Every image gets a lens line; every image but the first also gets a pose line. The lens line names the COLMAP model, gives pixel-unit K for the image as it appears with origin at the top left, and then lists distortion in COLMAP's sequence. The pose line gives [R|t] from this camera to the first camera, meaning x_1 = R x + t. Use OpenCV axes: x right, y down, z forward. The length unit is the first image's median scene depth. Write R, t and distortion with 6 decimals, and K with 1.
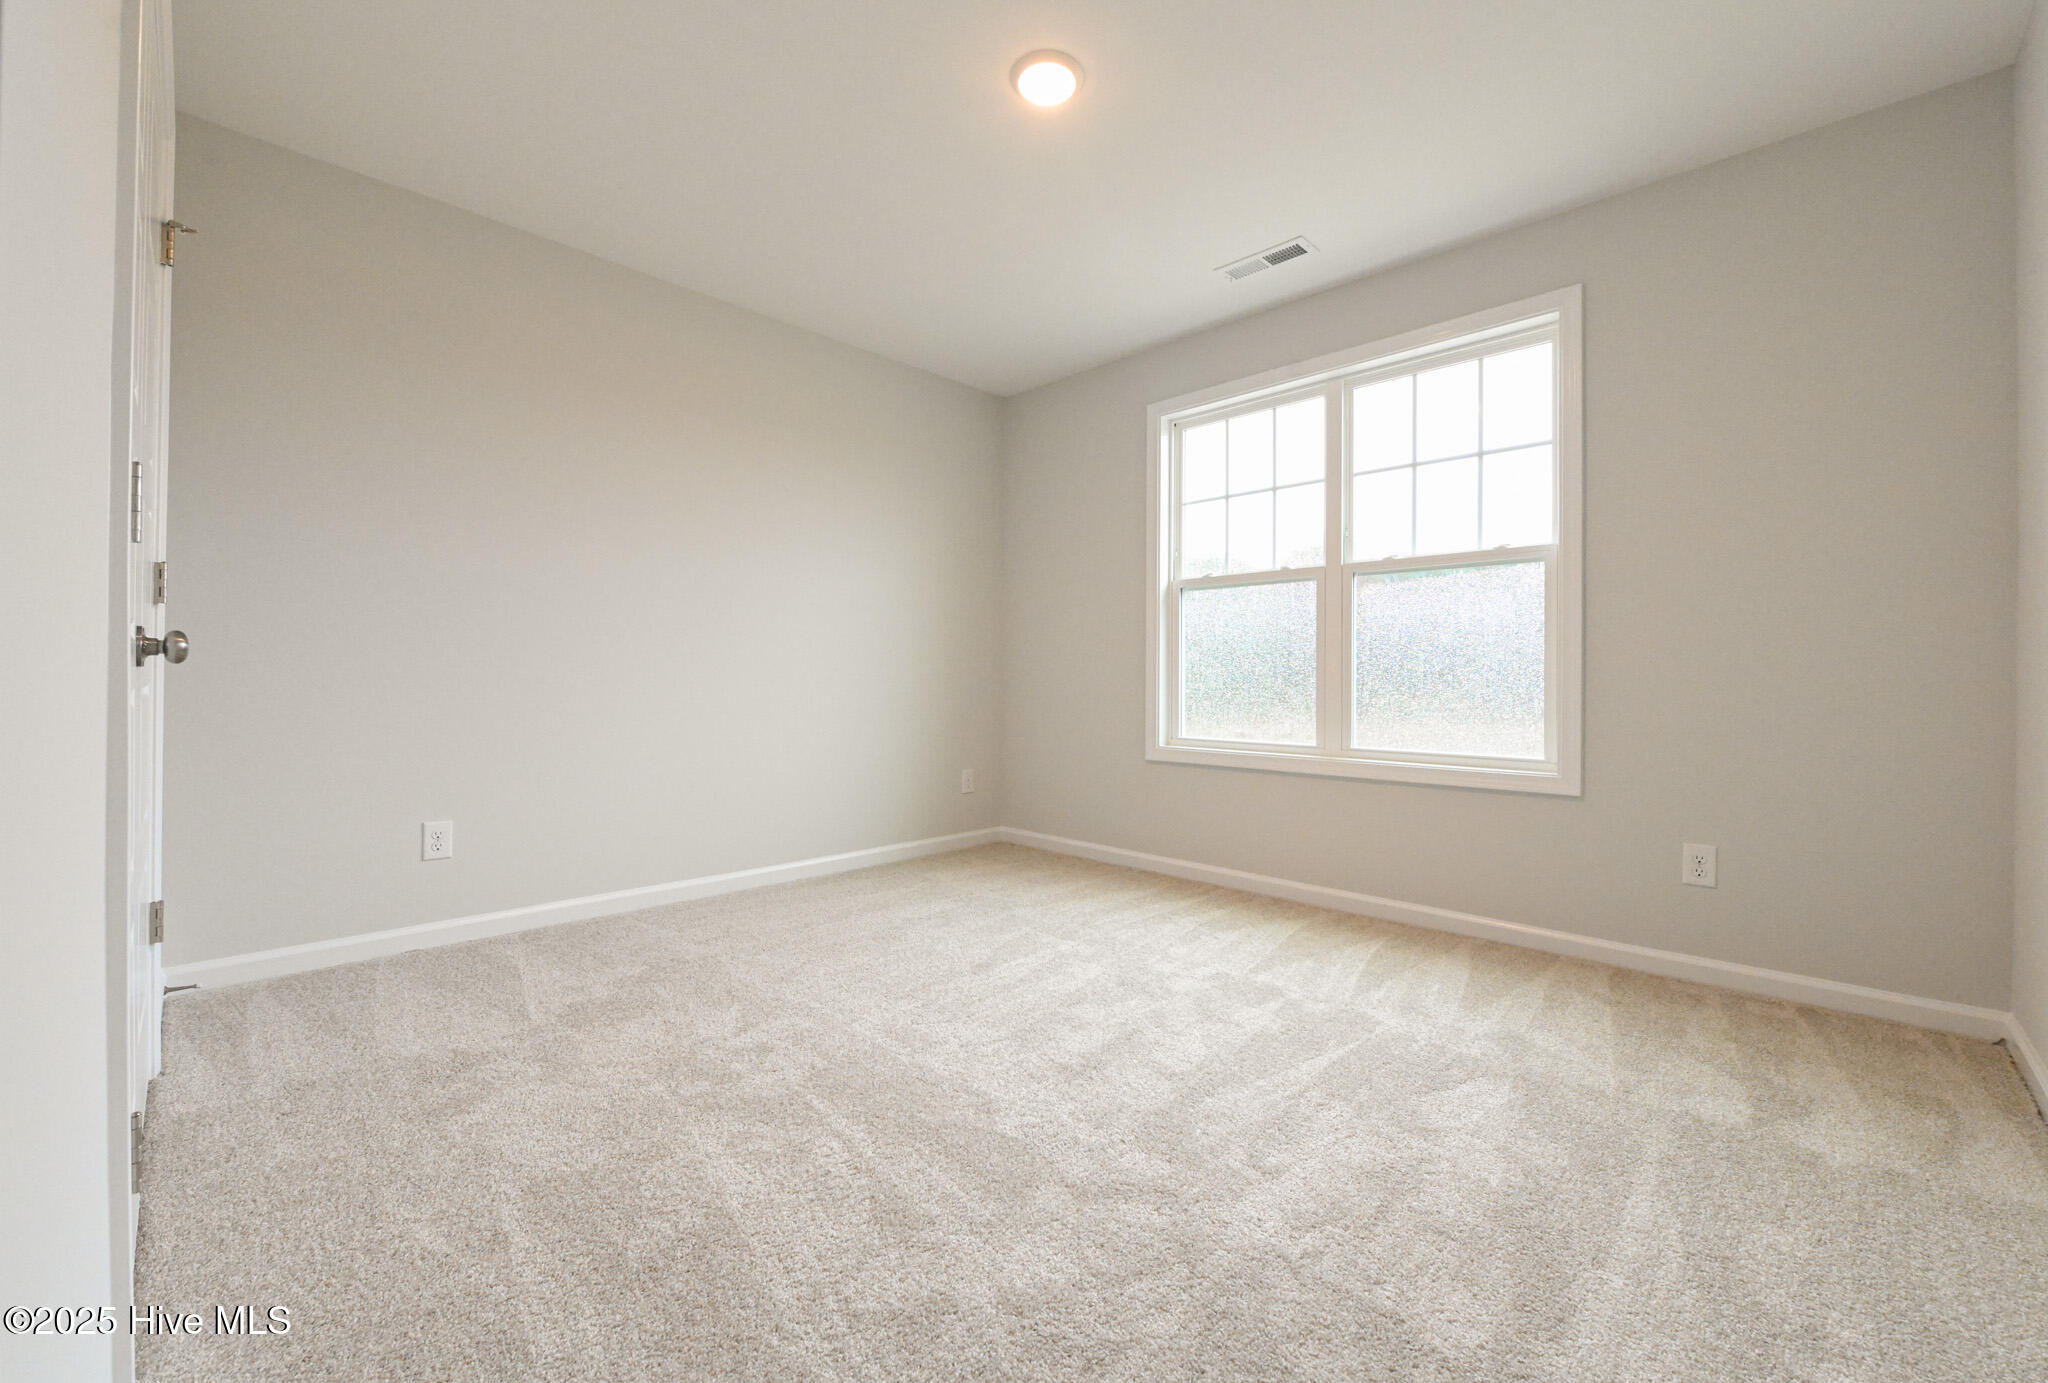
lens RADIAL K [[780.6, 0, 1024.9], [0, 780.6, 679.6], [0, 0, 1]] dist [-0.000857, 0.000283]
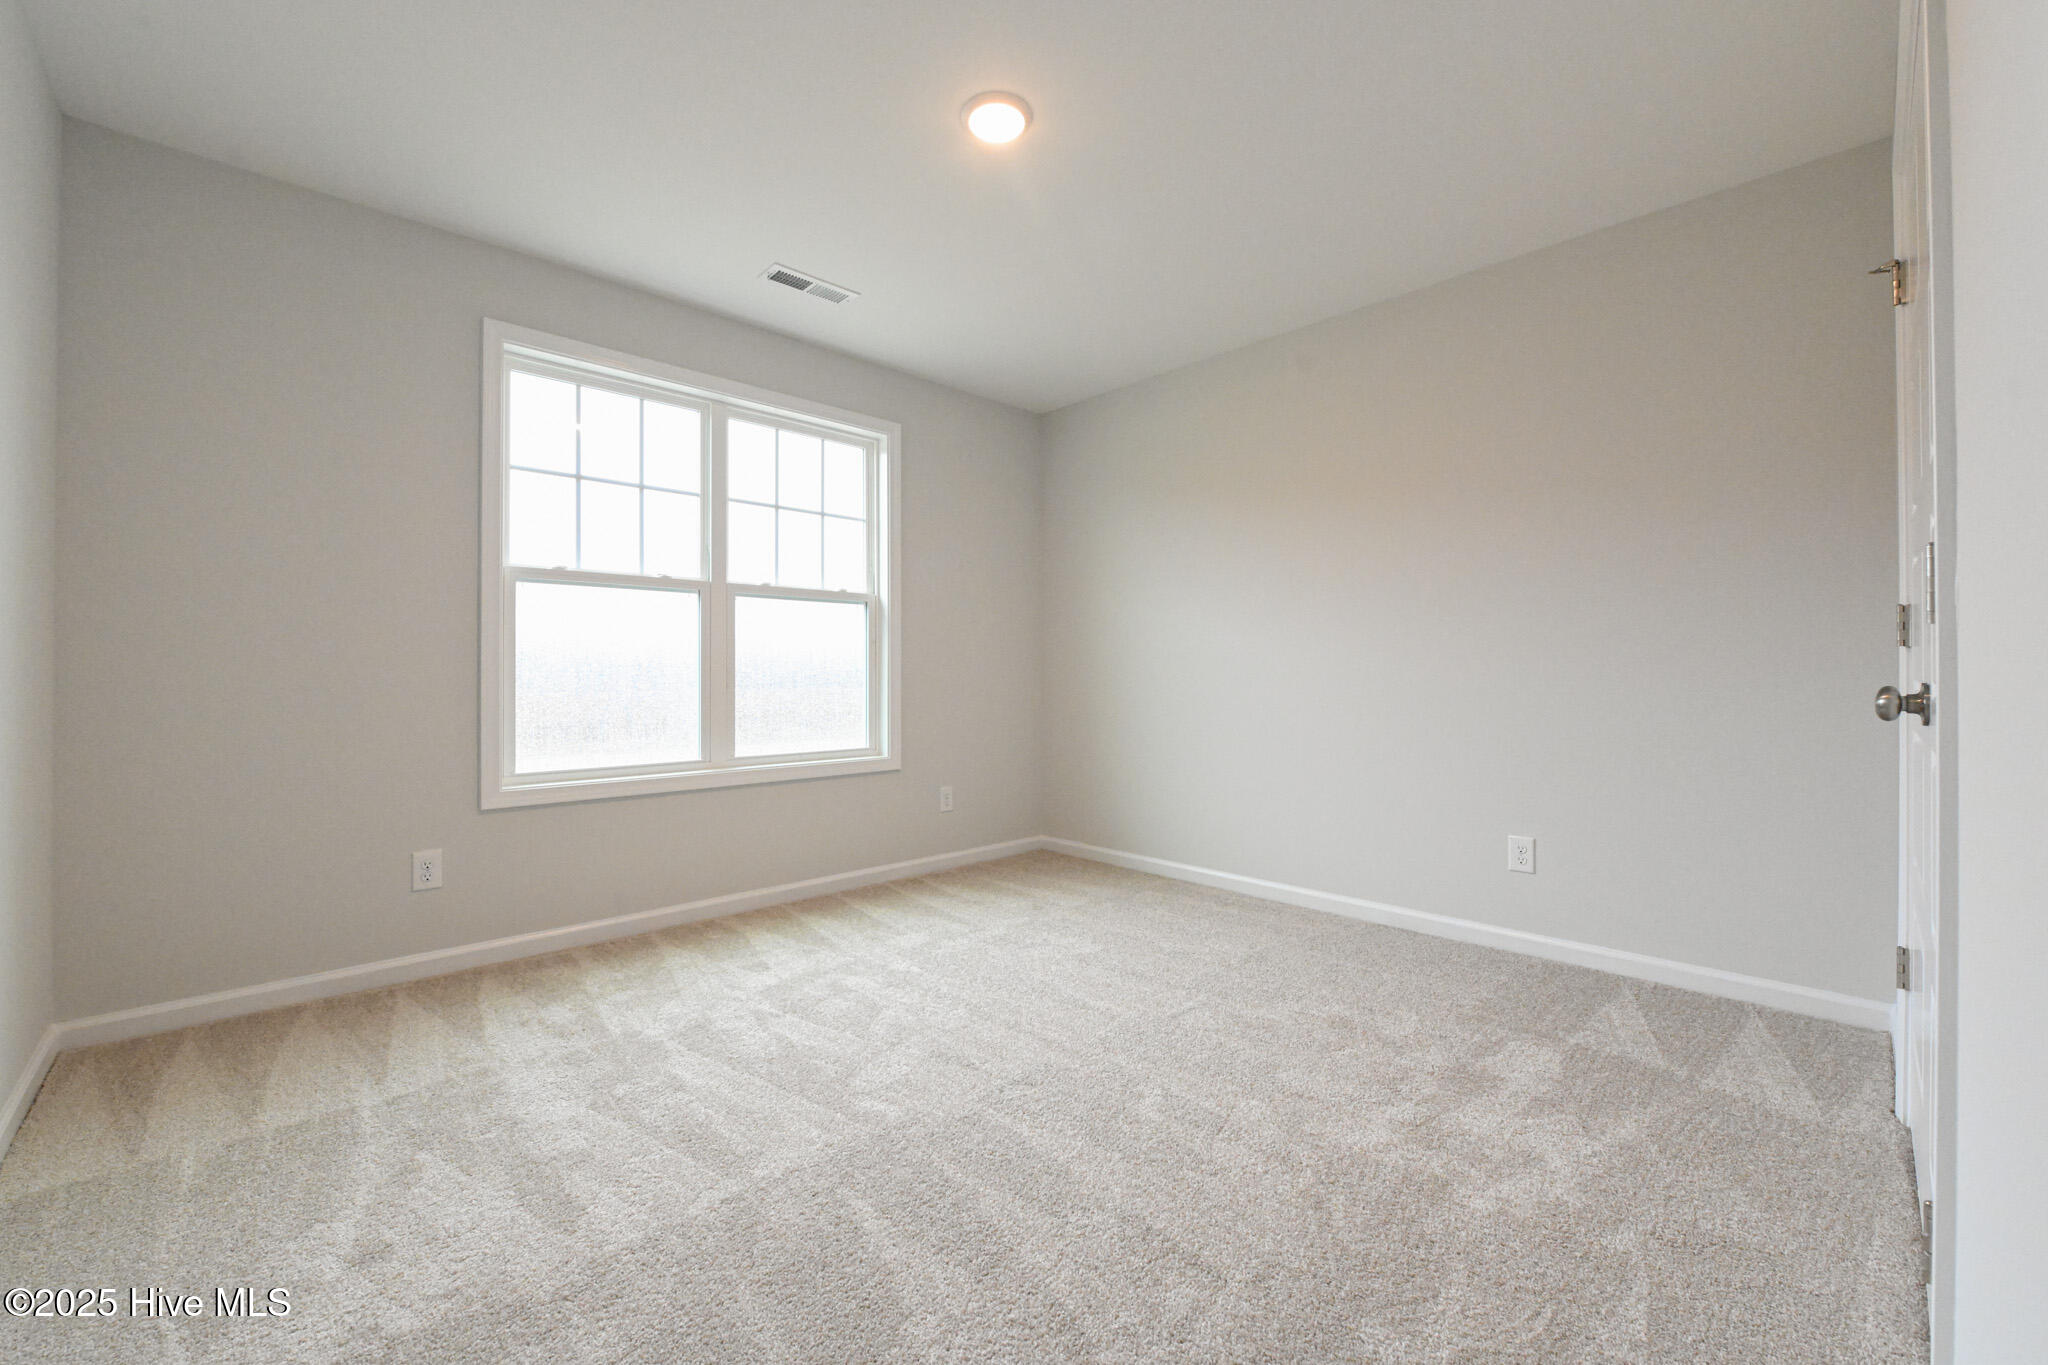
lens RADIAL K [[832.6, 0, 1020.9], [0, 832.6, 676.8], [0, 0, 1]] dist [0.018478, -0.001087]
pose [[0.058453, 0.002854, 0.998286, -0.681583], [0.009947, 0.999945, -0.003442, -0.013705], [-0.998241, 0.010132, 0.058422, 0.537582]]
